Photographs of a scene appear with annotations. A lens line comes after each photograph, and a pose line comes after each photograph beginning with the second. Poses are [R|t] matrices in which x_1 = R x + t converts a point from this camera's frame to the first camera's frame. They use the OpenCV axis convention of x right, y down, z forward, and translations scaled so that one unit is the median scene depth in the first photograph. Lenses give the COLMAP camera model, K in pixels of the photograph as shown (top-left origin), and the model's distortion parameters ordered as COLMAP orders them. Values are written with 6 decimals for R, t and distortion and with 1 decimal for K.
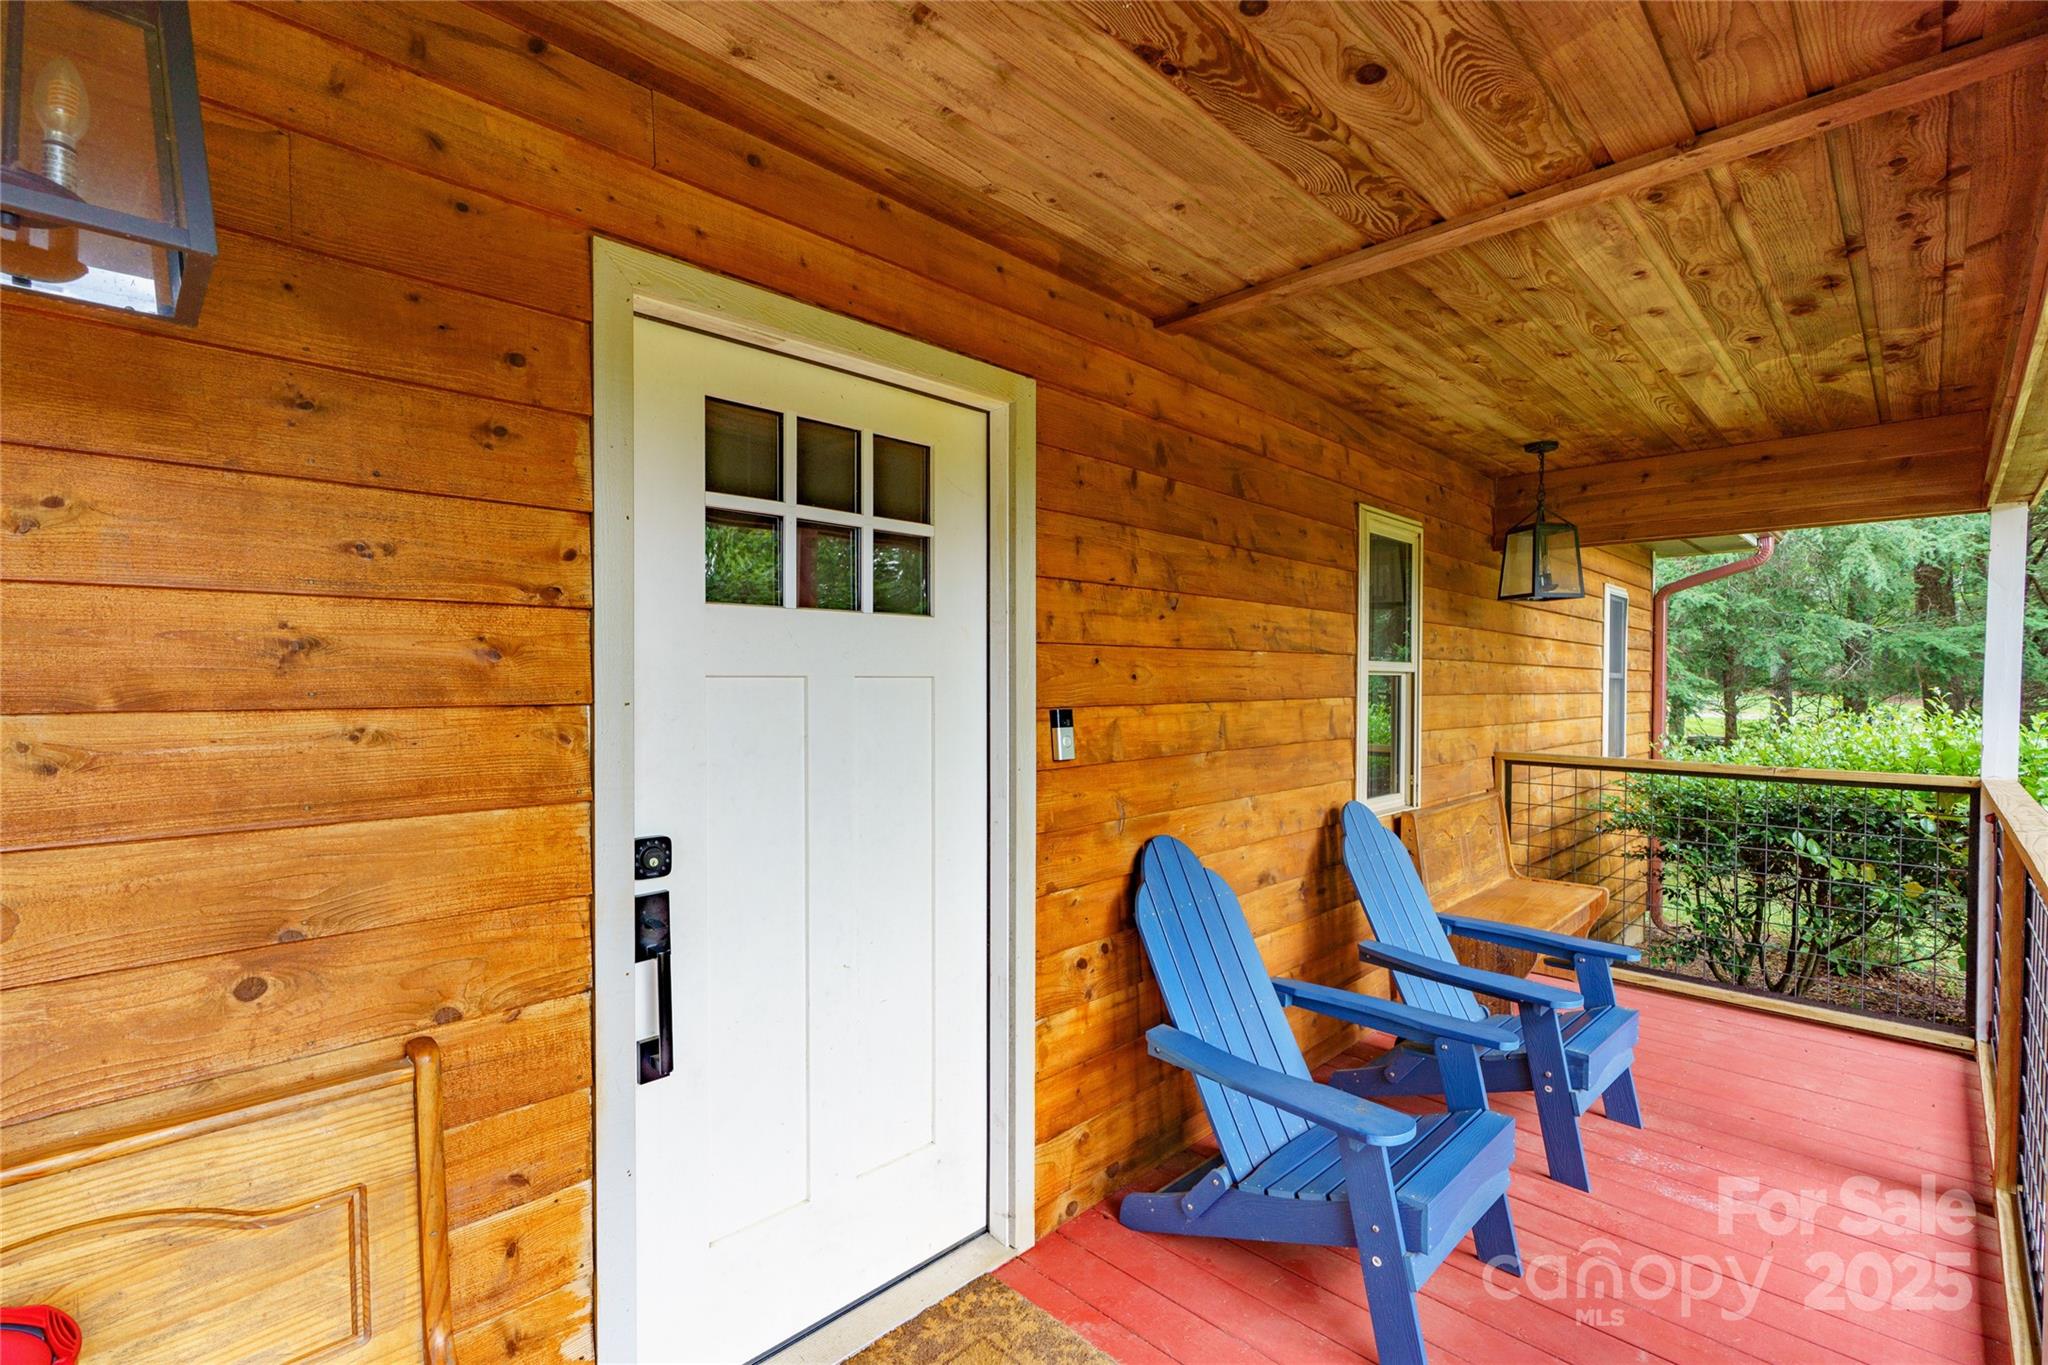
lens RADIAL K [[903.6, 0, 1023.0], [0, 903.6, 686.5], [0, 0, 1]] dist [-0.013119, 0.005655]
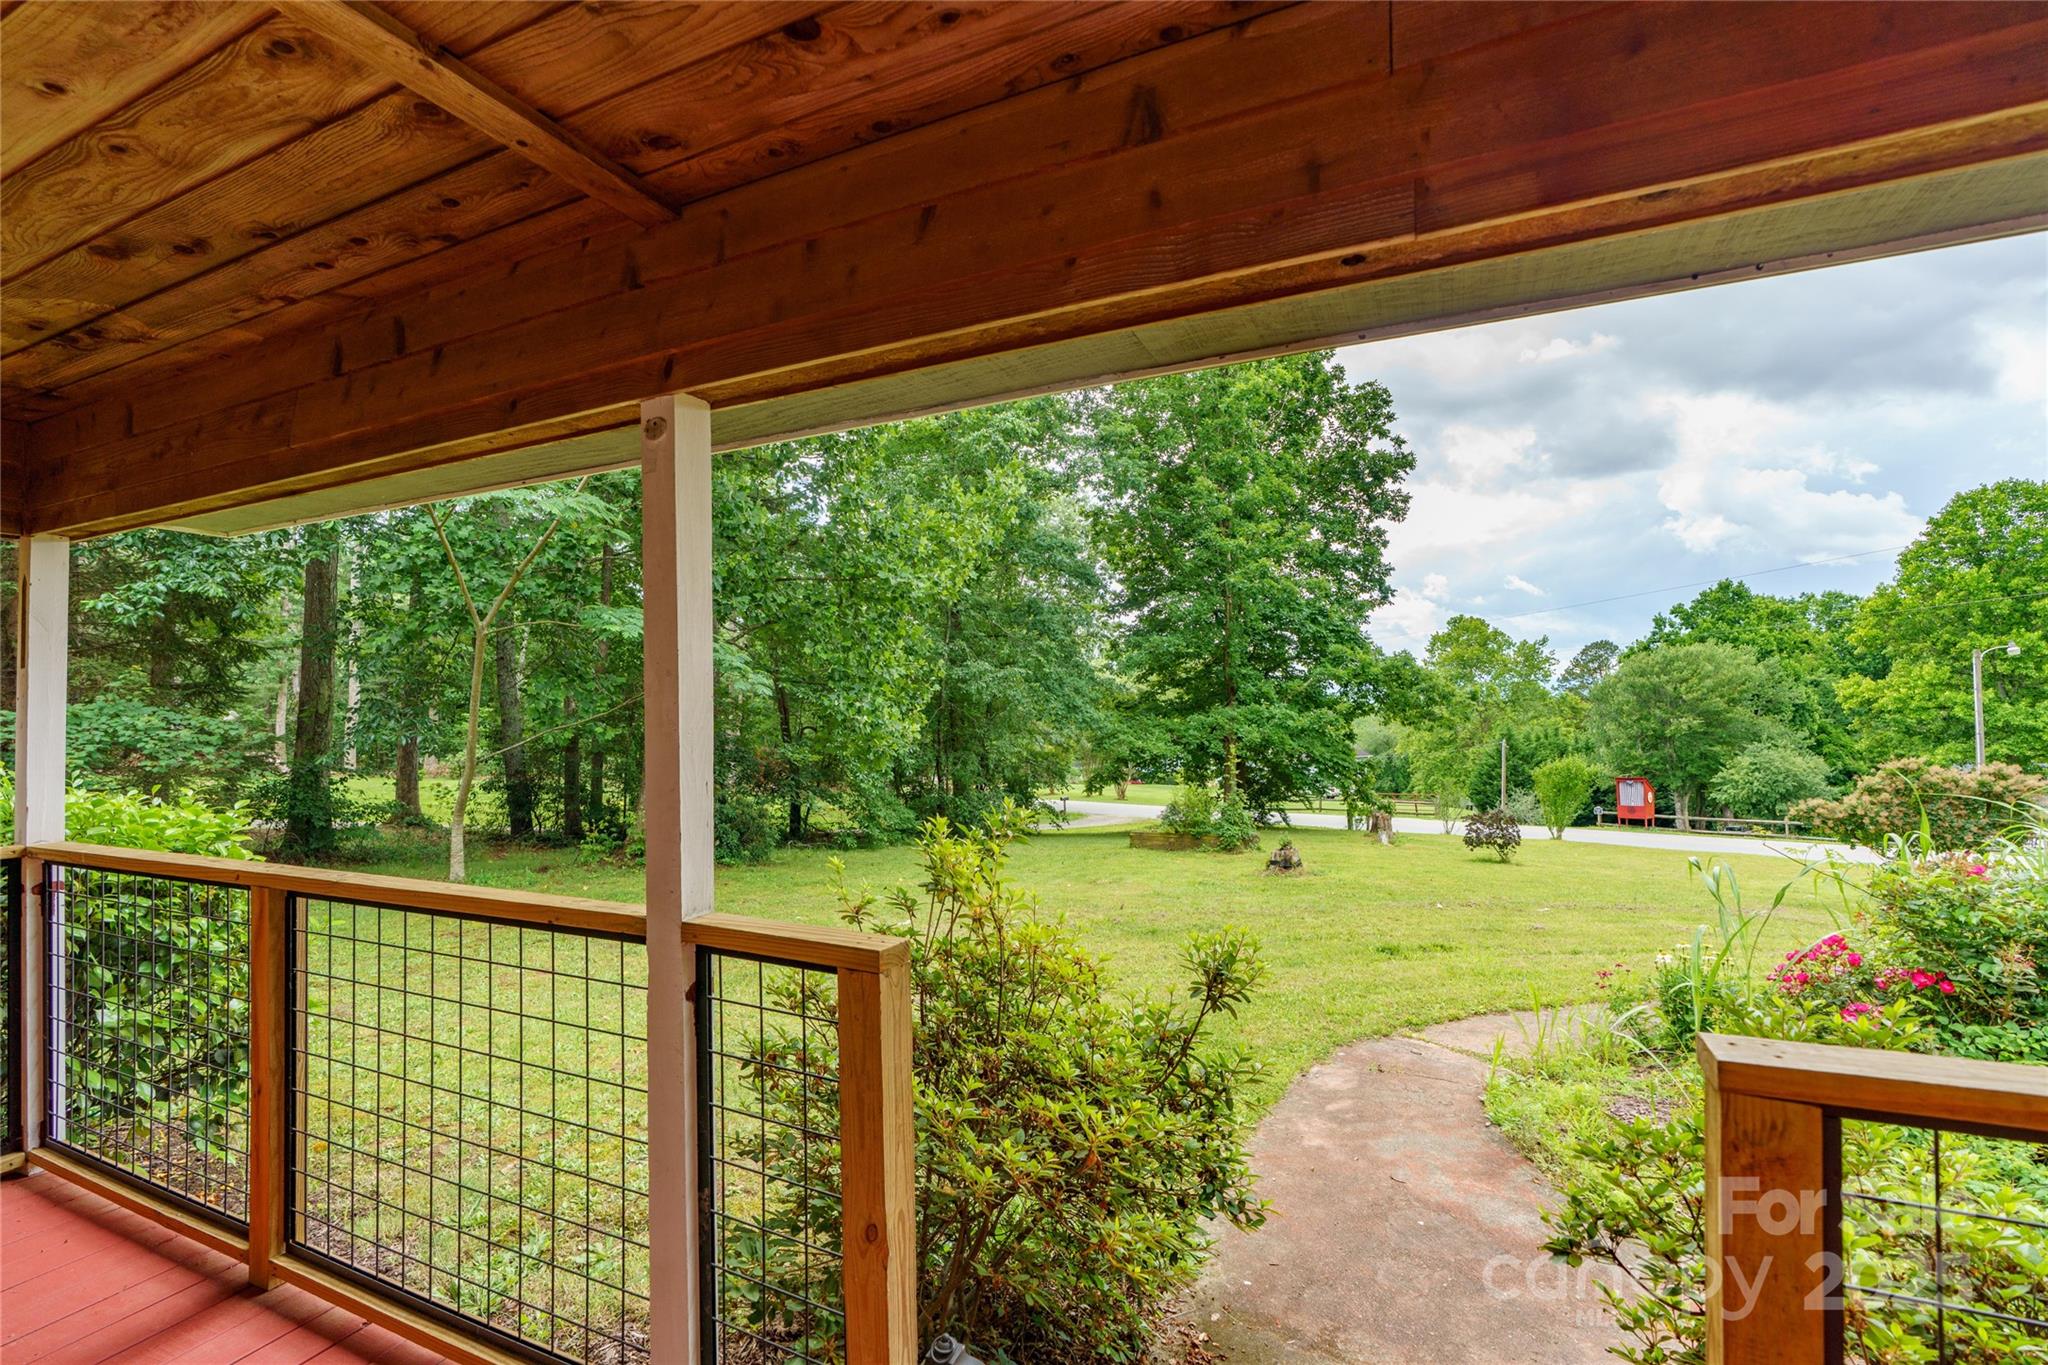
lens RADIAL K [[903.6, 0, 1021.9], [0, 903.6, 693.2], [0, 0, 1]] dist [-0.013119, 0.005655]
pose [[-0.341244, 0.018589, 0.939791, -0.116414], [0.024680, 0.999637, -0.010812, -0.017611], [-0.939651, 0.019504, -0.341579, 0.580169]]
